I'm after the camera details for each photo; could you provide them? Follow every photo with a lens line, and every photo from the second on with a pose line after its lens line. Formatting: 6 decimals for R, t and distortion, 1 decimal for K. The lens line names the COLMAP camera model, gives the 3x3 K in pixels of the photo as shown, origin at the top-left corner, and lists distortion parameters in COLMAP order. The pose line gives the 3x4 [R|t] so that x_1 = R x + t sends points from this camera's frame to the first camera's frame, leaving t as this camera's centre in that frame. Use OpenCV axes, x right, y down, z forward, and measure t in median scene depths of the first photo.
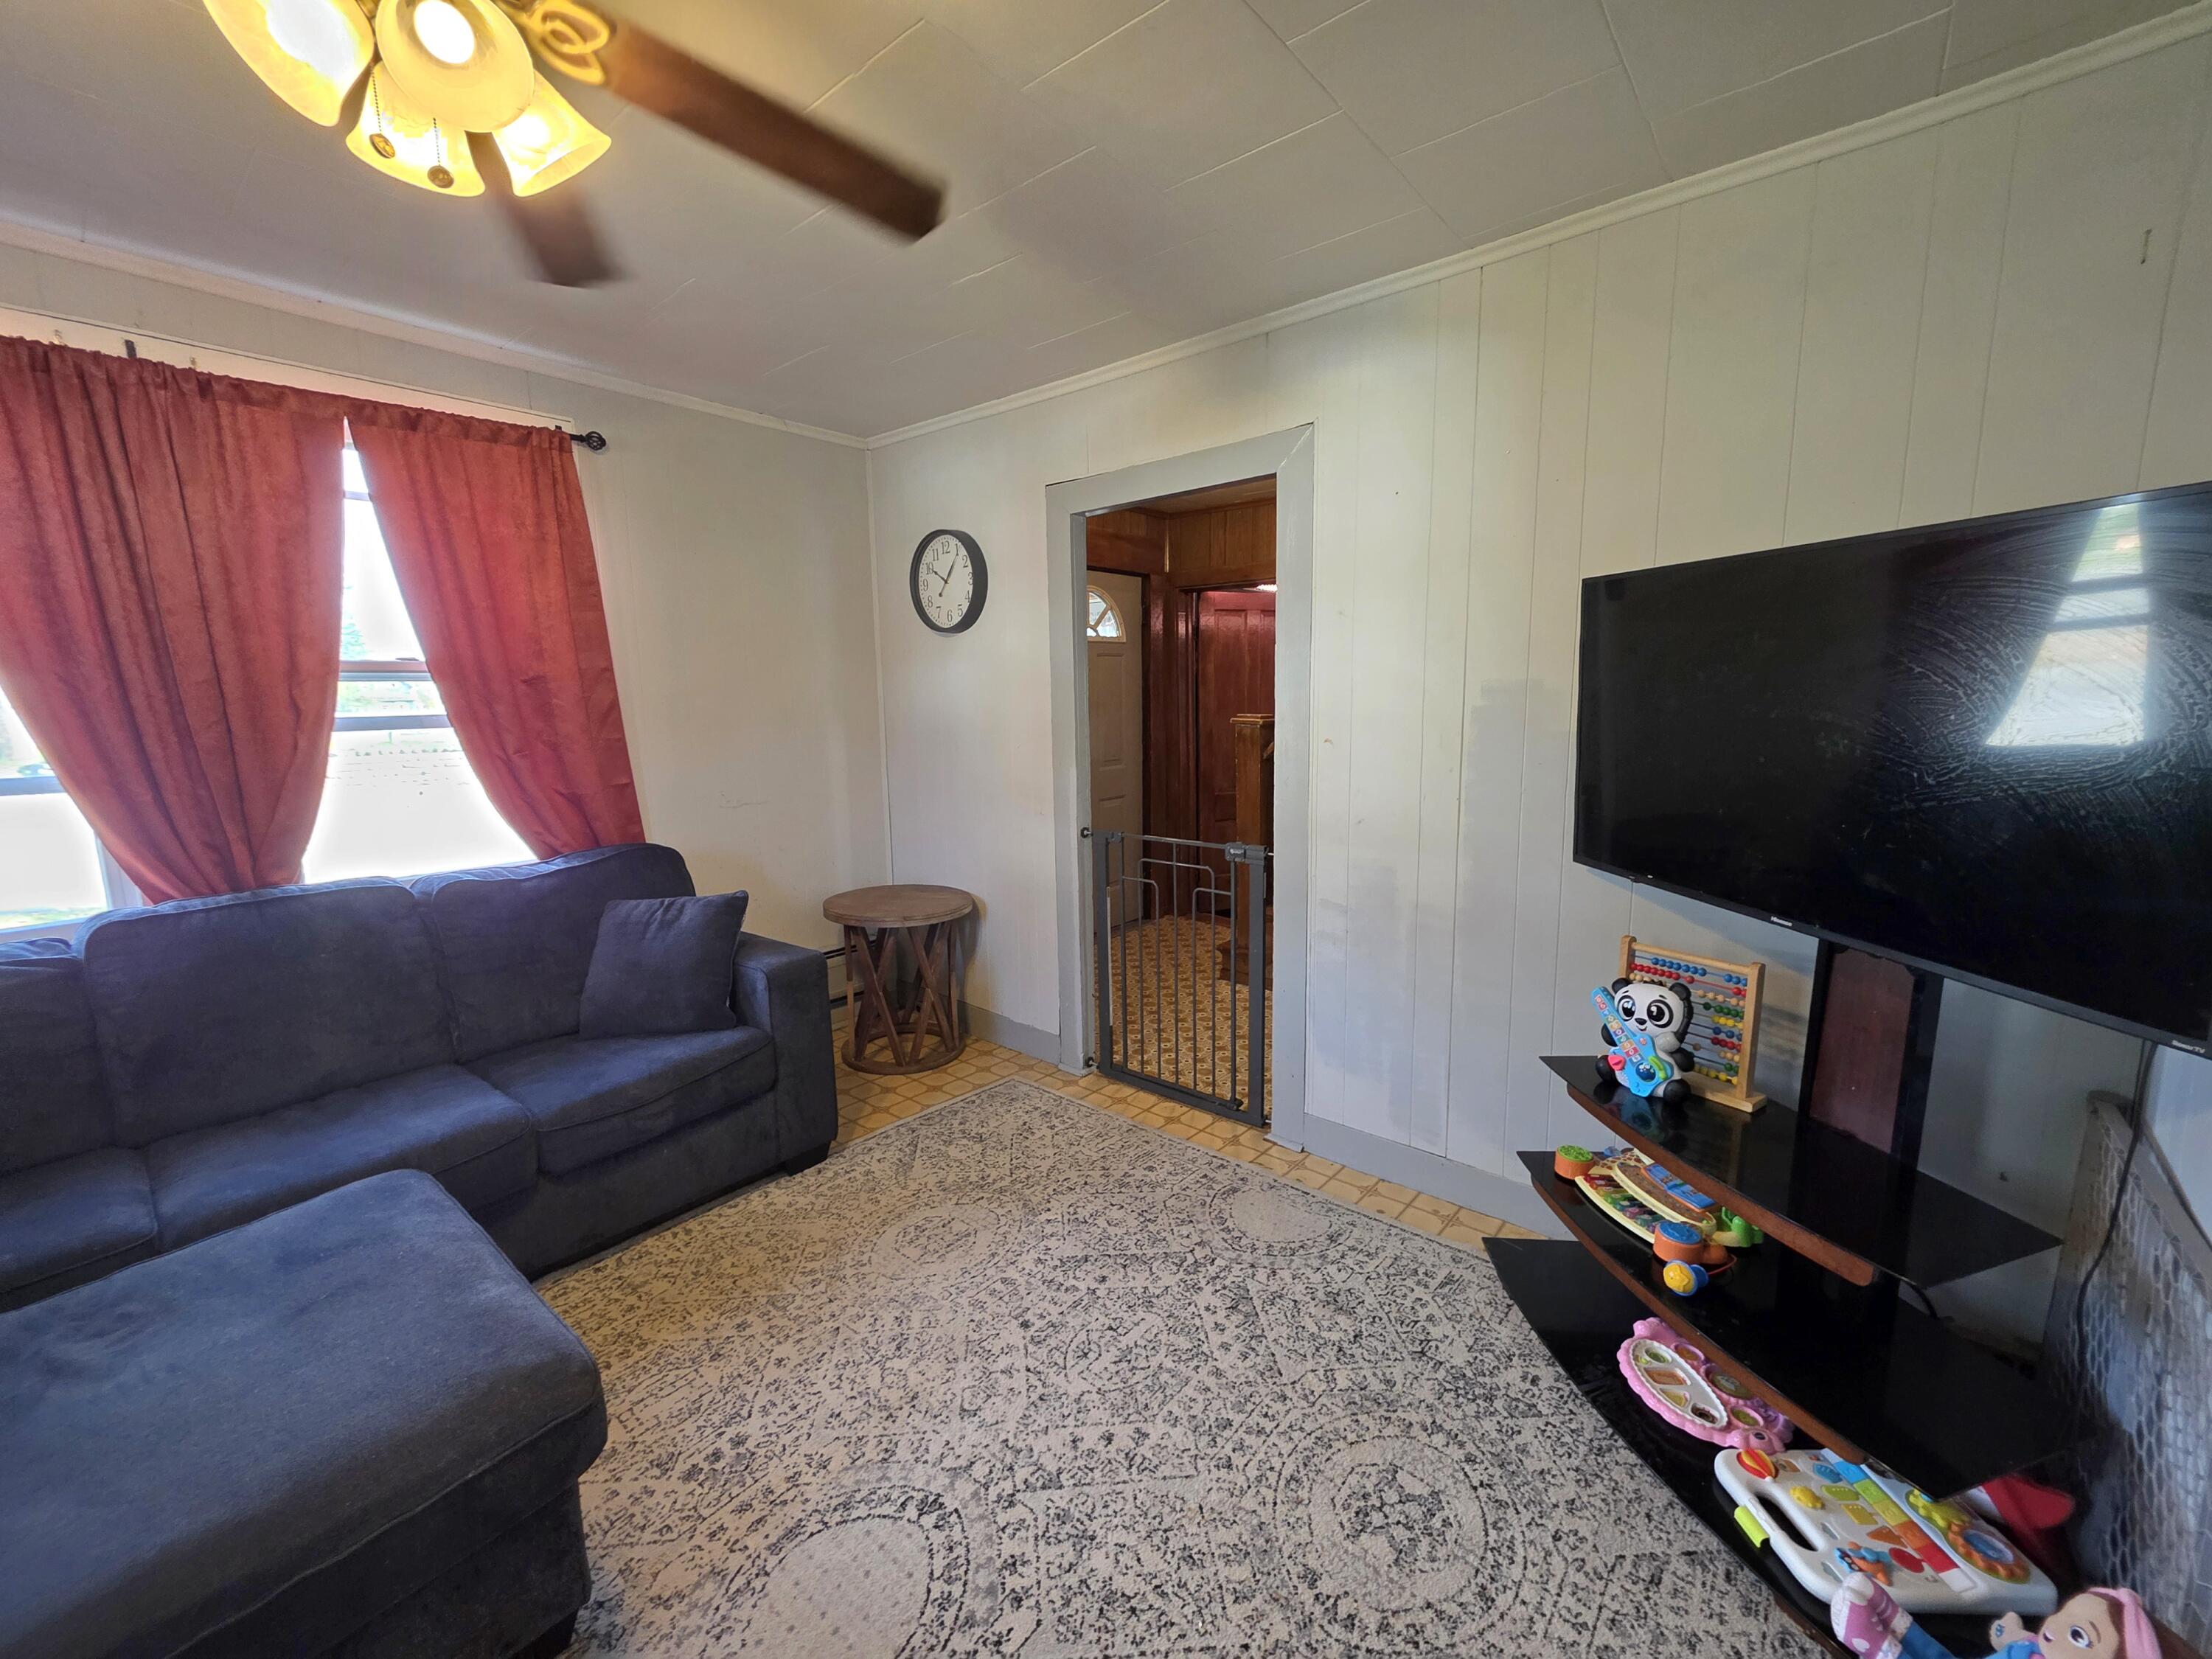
lens RADIAL K [[880.3, 0, 1117.7], [0, 880.3, 843.1], [0, 0, 1]] dist [-0.000196, -0.000004]
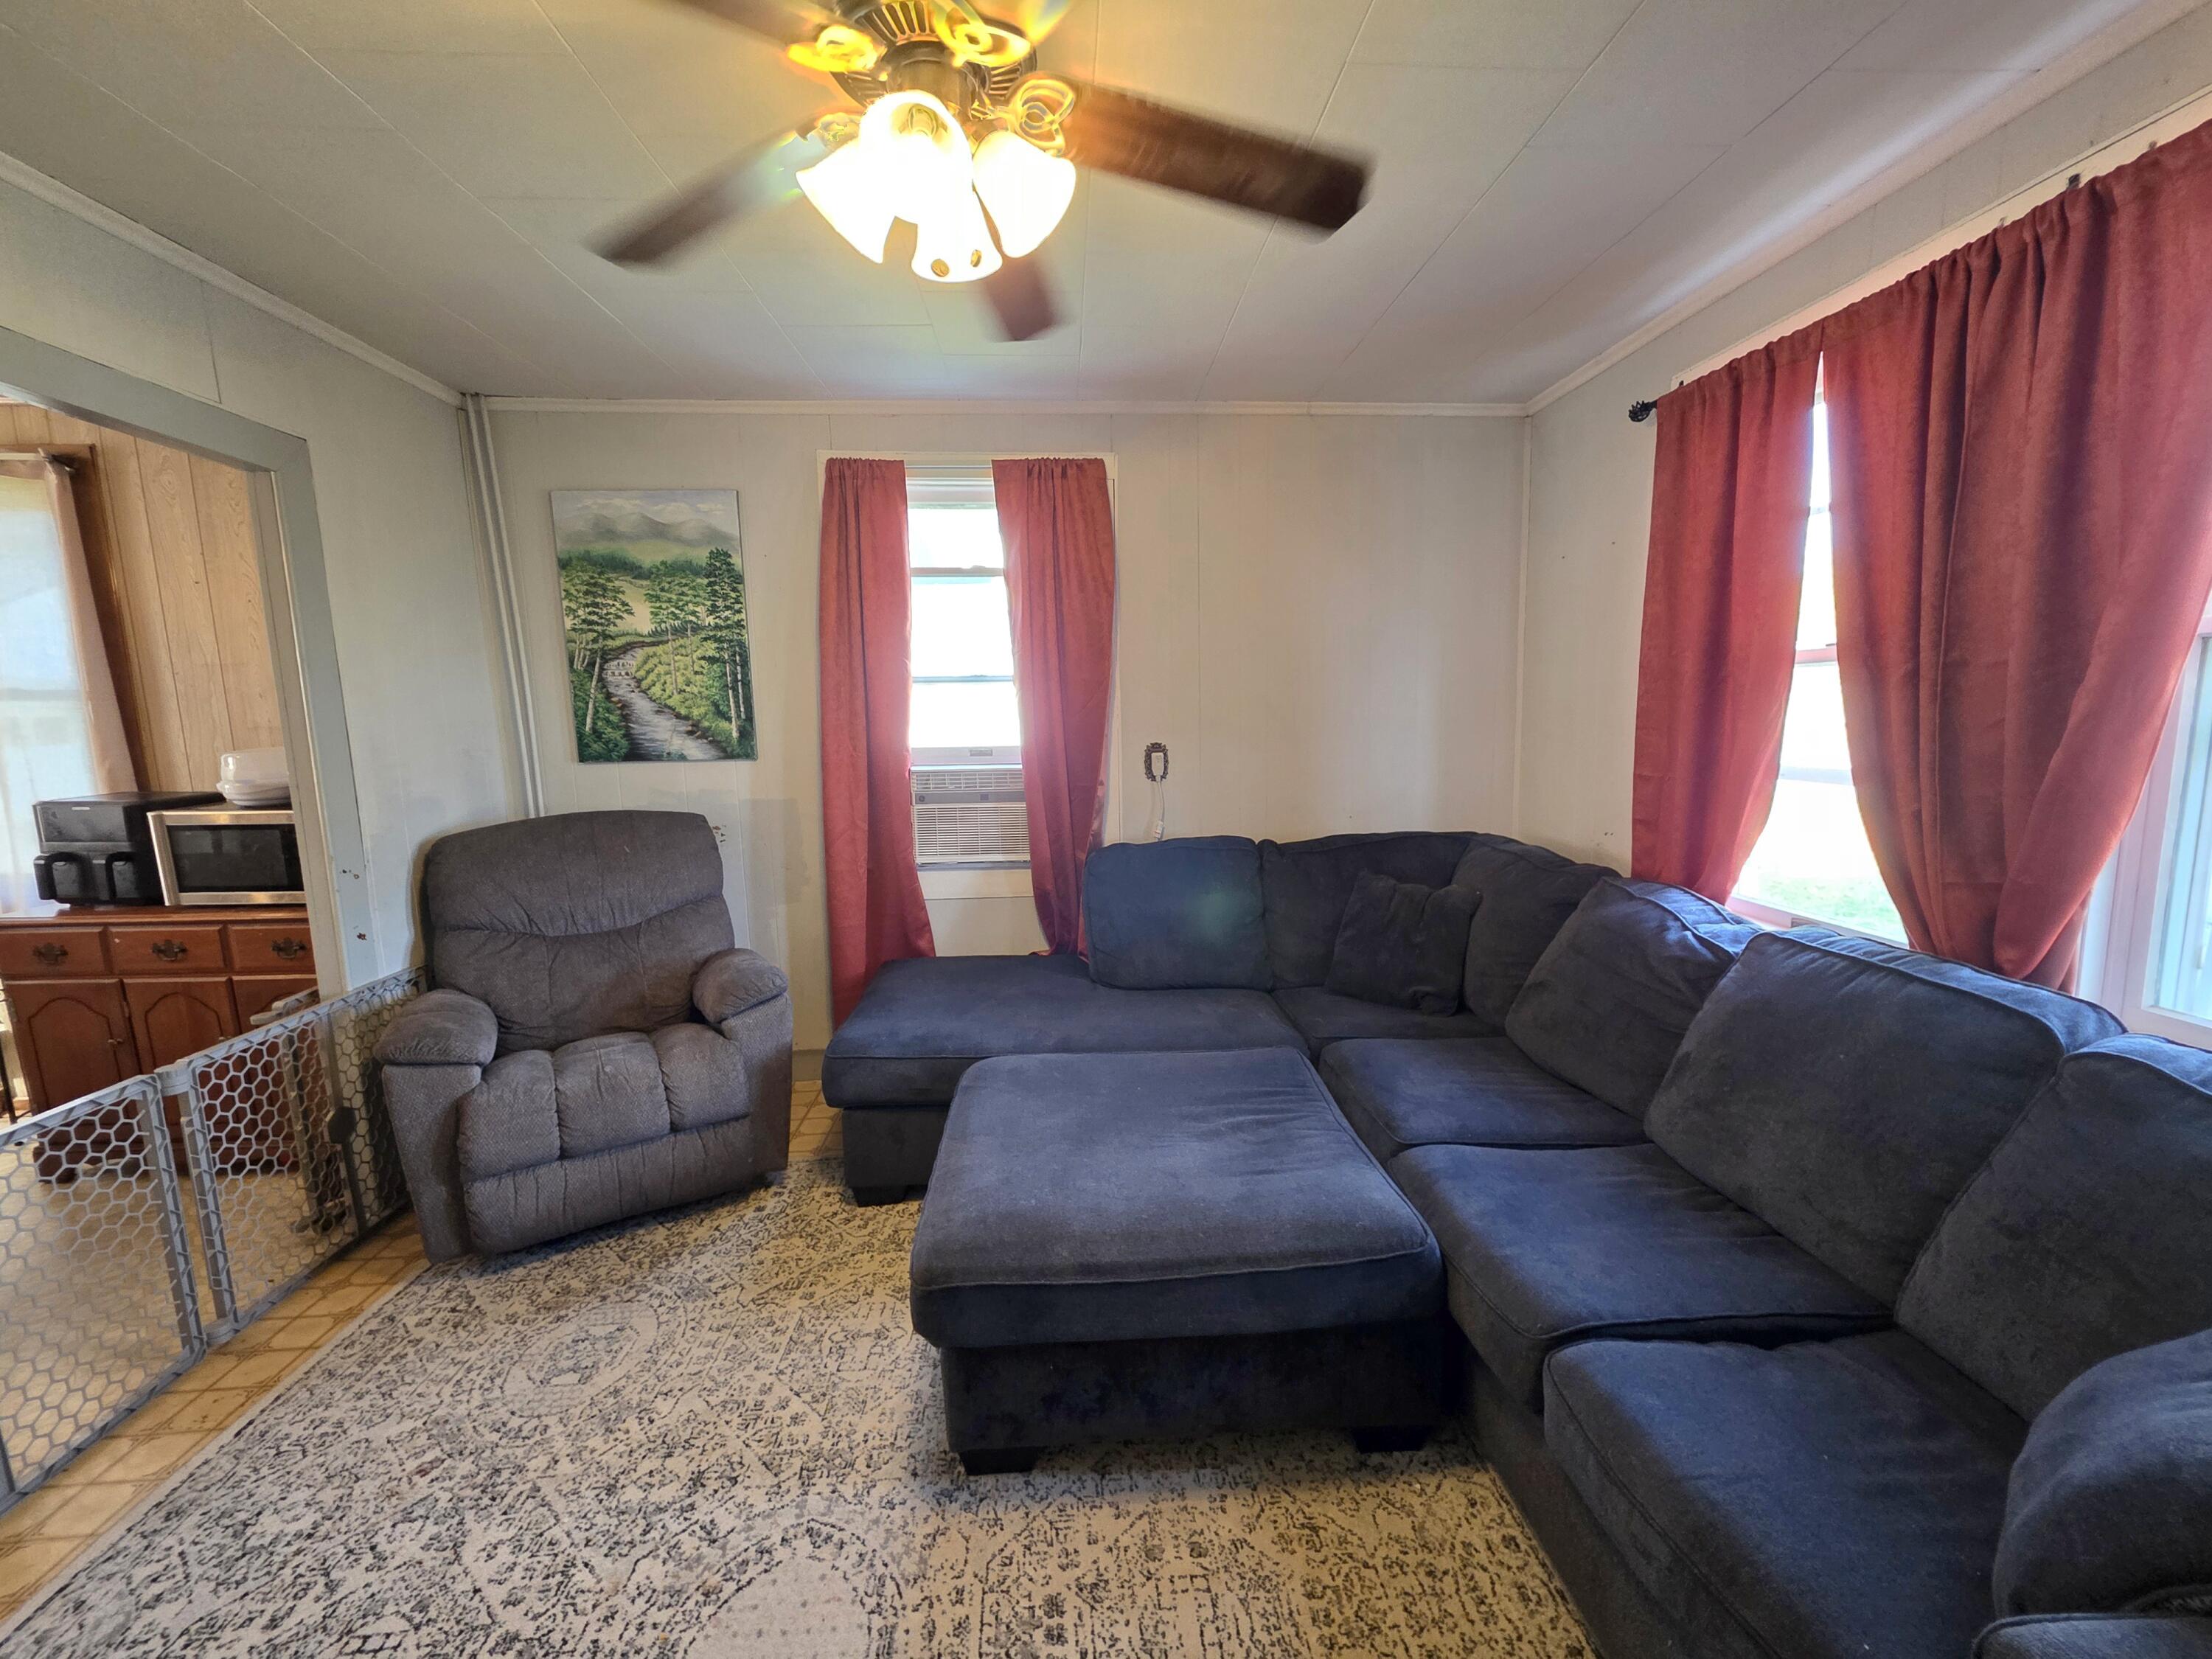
lens RADIAL K [[880.3, 0, 1110.2], [0, 880.3, 834.8], [0, 0, 1]] dist [-0.000196, -0.000004]
pose [[-0.726287, 0.126994, -0.675559, -0.037377], [-0.079880, 0.960535, 0.266443, -0.266104], [0.682734, 0.247478, -0.687480, 1.540304]]
